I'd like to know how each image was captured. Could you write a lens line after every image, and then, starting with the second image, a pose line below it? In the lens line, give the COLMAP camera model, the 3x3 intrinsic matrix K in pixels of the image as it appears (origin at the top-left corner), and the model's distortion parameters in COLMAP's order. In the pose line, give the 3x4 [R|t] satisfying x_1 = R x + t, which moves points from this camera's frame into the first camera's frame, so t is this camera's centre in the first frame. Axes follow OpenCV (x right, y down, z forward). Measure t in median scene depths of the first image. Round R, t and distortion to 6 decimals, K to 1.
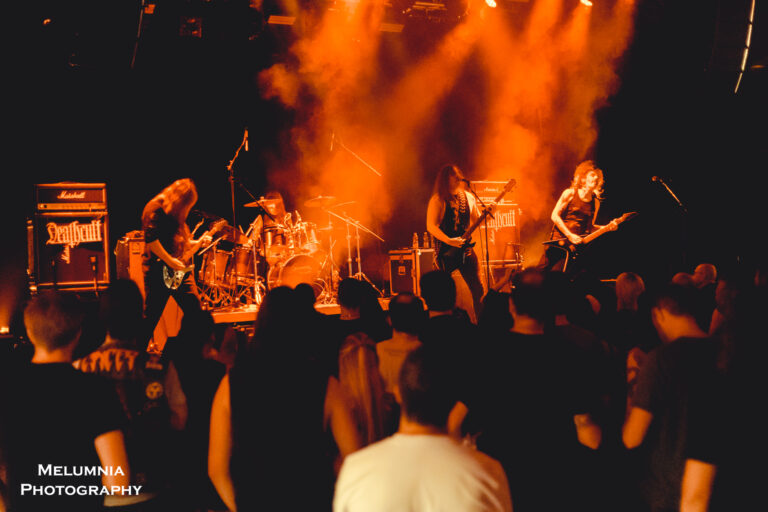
lens RADIAL K [[1076.6, 0, 384.0], [0, 1076.6, 256.0], [0, 0, 1]] dist [-0.001591, -0.003470]
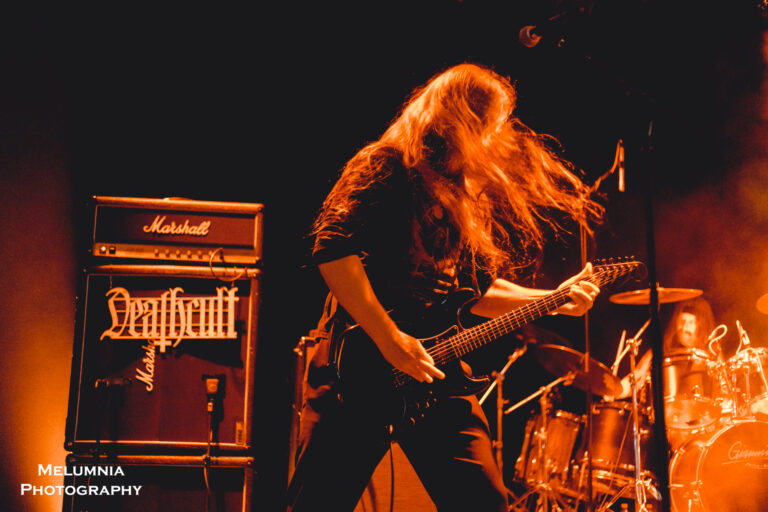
lens RADIAL K [[1085.4, 0, 384.0], [0, 1085.4, 256.0], [0, 0, 1]] dist [-0.022287, 0.105554]
pose [[0.933839, -0.022505, -0.356984, -0.068358], [-0.057128, 0.975824, -0.210961, 0.037264], [0.353101, 0.217398, 0.909977, 0.649680]]
